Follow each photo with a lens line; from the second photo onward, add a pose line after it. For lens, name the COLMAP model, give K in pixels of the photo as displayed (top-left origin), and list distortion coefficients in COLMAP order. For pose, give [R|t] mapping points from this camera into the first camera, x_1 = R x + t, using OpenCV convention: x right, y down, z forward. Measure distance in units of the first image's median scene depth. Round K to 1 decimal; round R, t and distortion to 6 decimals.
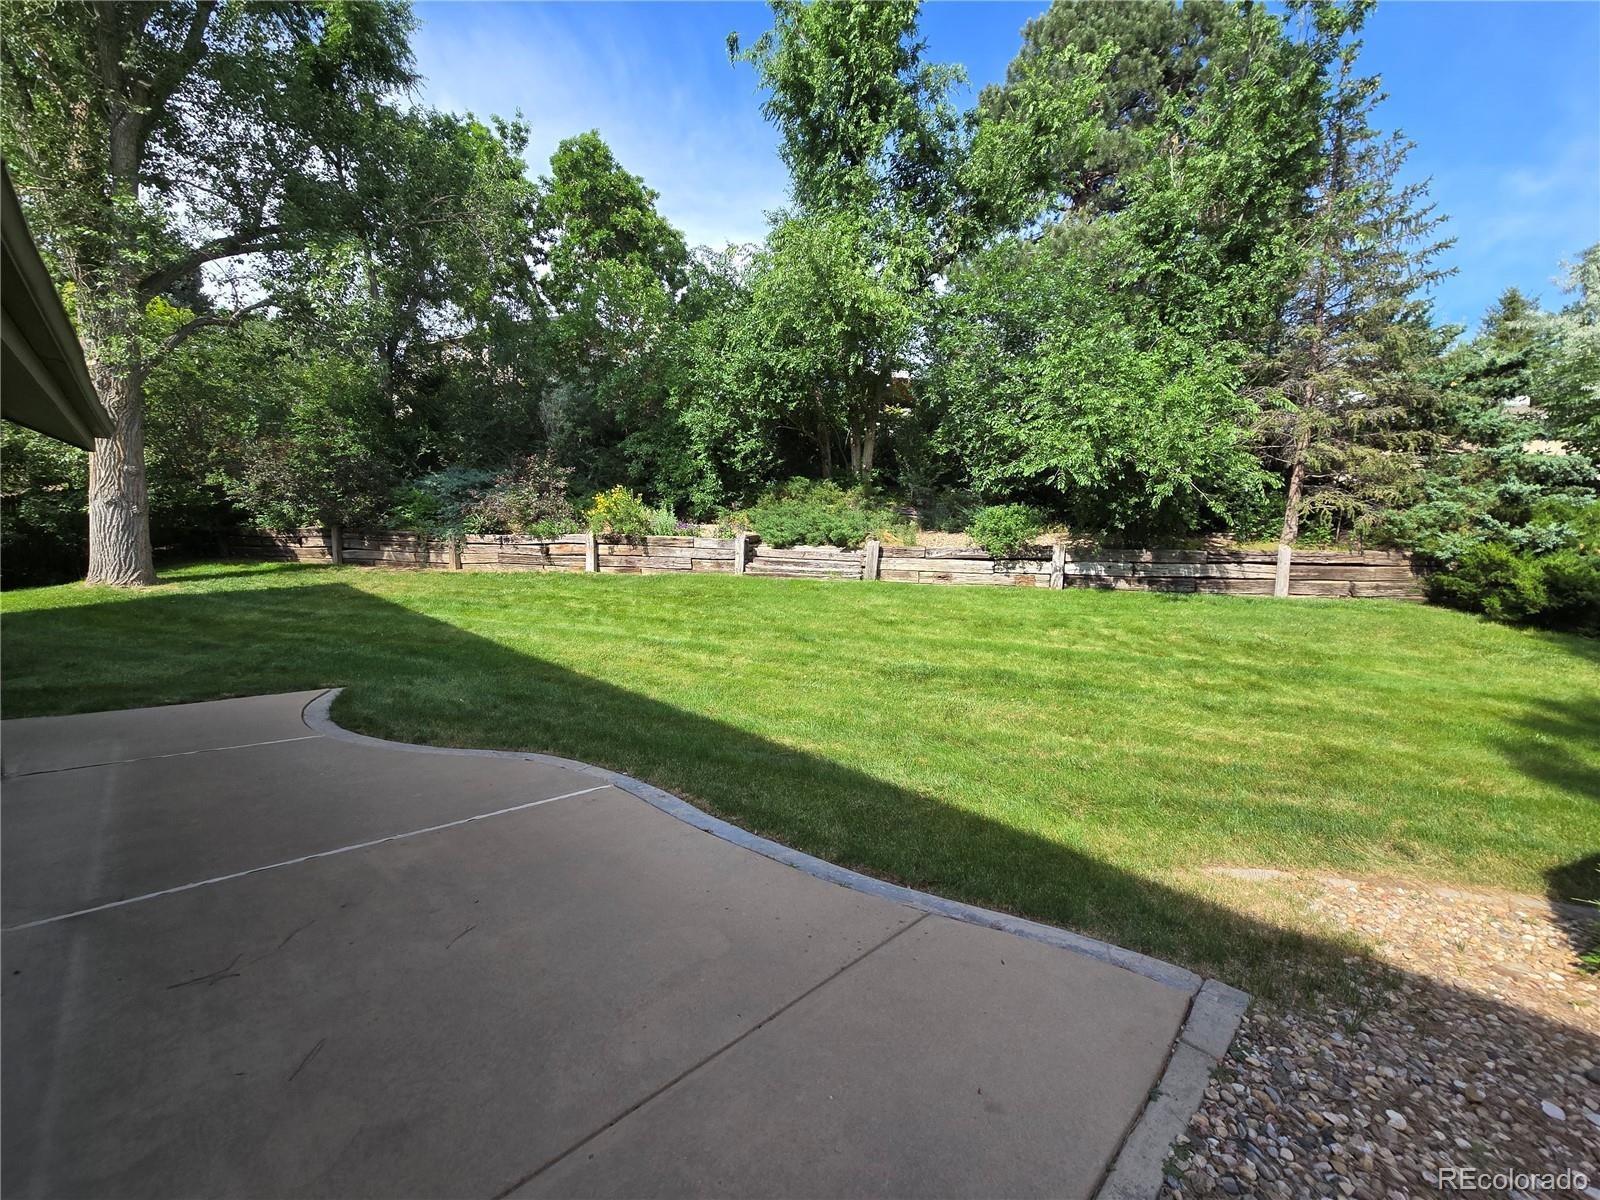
lens RADIAL K [[656.0, 0, 802.3], [0, 656.0, 590.3], [0, 0, 1]] dist [-0.000540, 0.000070]
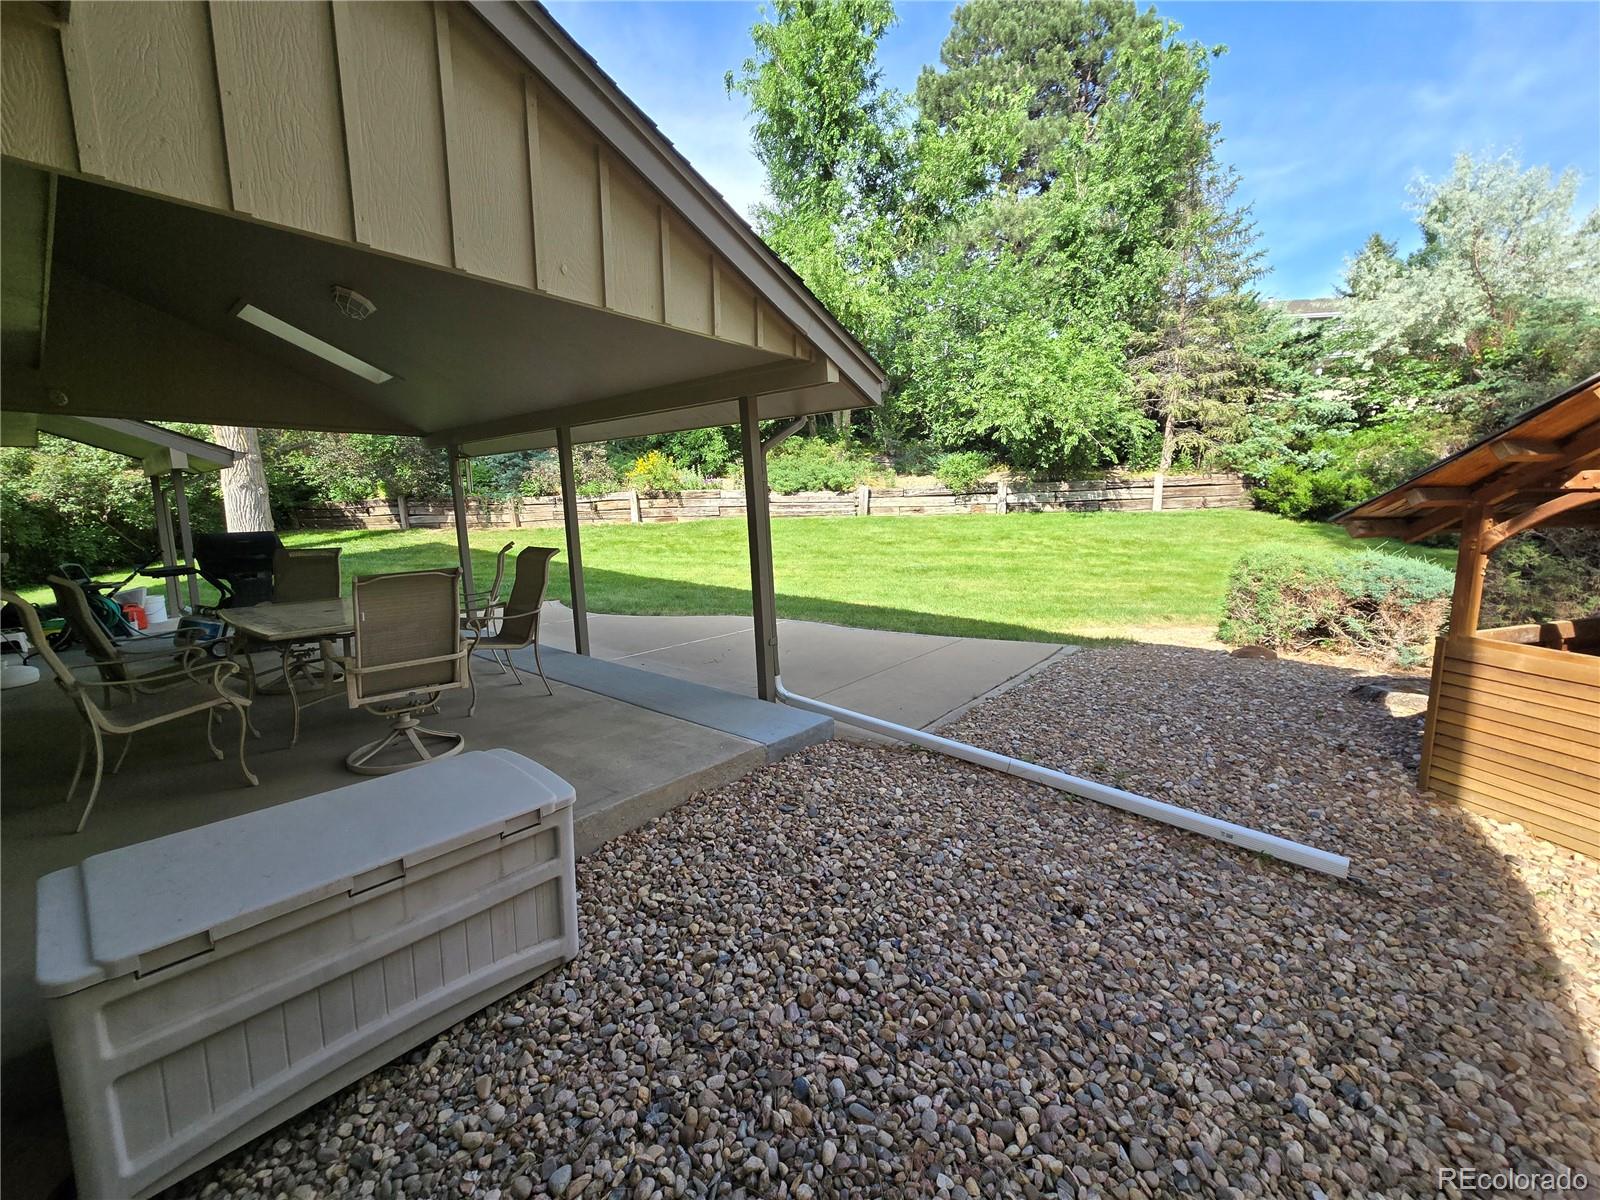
lens RADIAL K [[656.0, 0, 802.3], [0, 656.0, 590.3], [0, 0, 1]] dist [-0.000540, 0.000070]
pose [[0.994758, -0.064257, 0.079545, -0.124289], [0.057614, 0.994870, 0.083154, 0.015788], [-0.084481, -0.078135, 0.993357, -0.288319]]
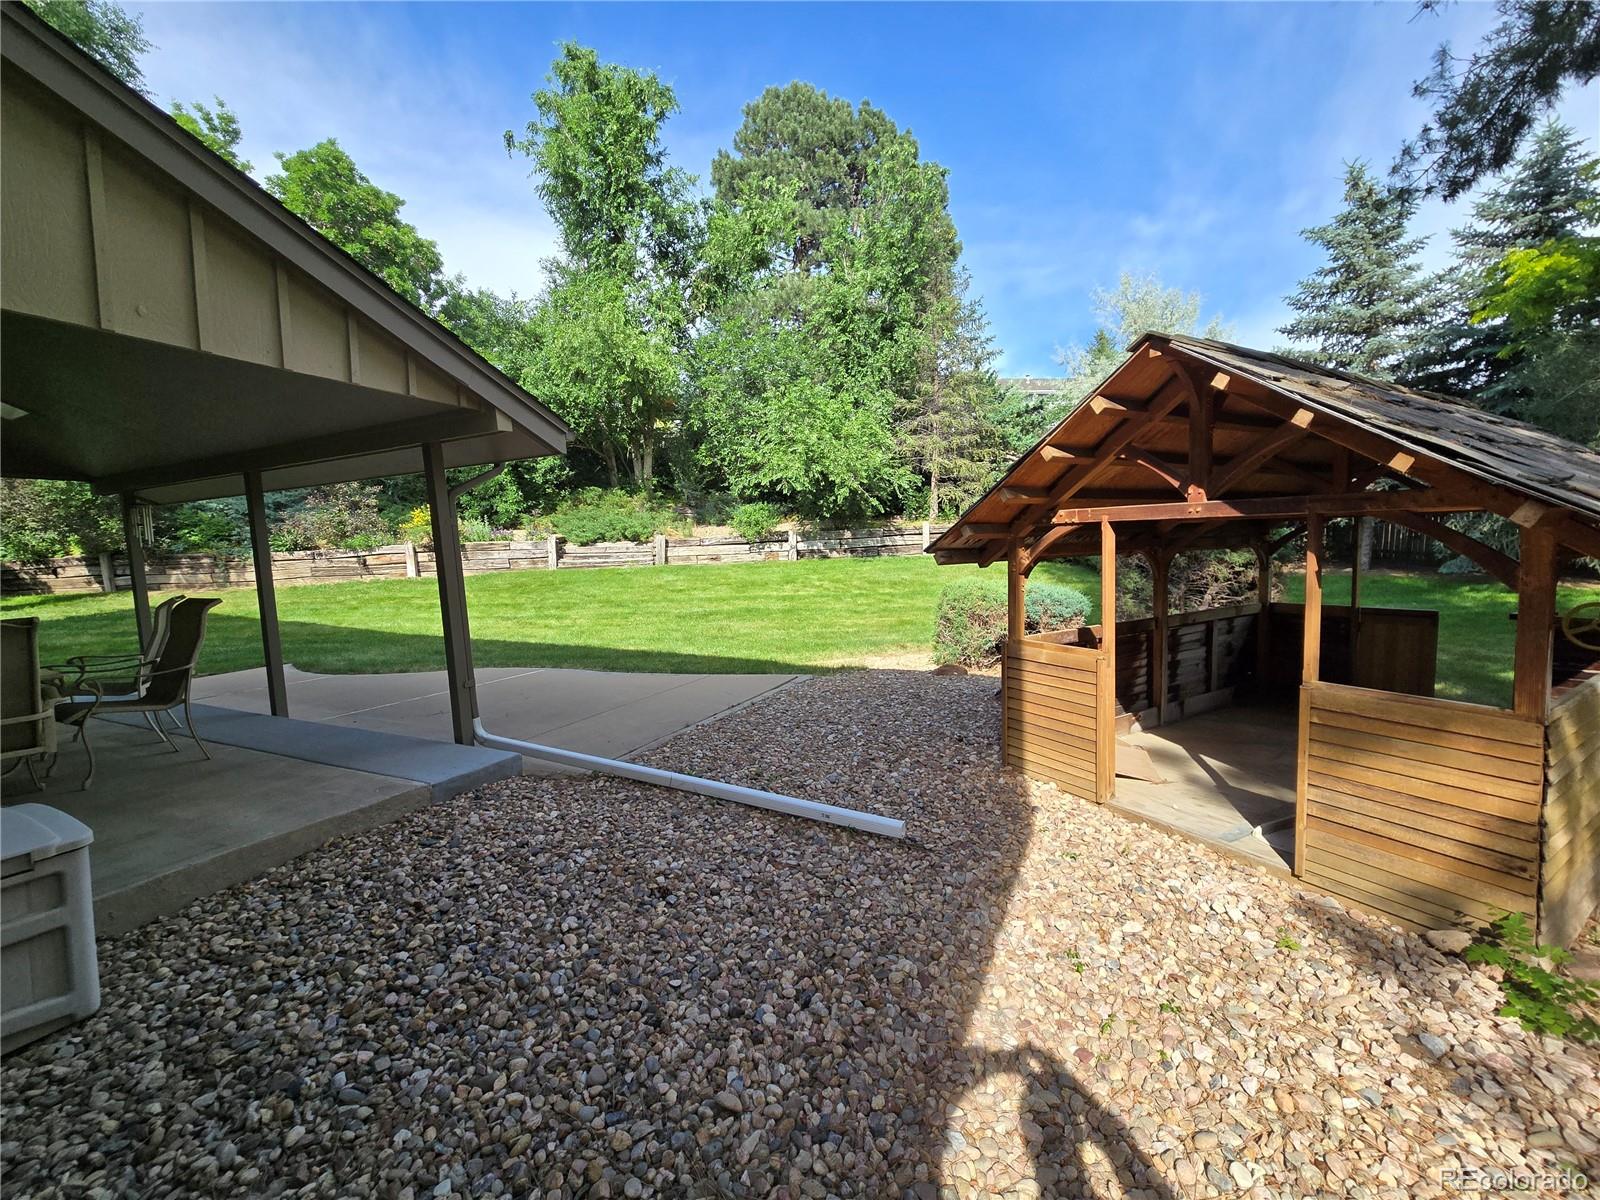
lens RADIAL K [[656.0, 0, 802.3], [0, 656.0, 590.3], [0, 0, 1]] dist [-0.000540, 0.000070]
pose [[0.941999, -0.087284, 0.324067, -0.058264], [0.084457, 0.996166, 0.022808, 0.027960], [-0.324815, 0.005885, 0.945759, -0.328940]]
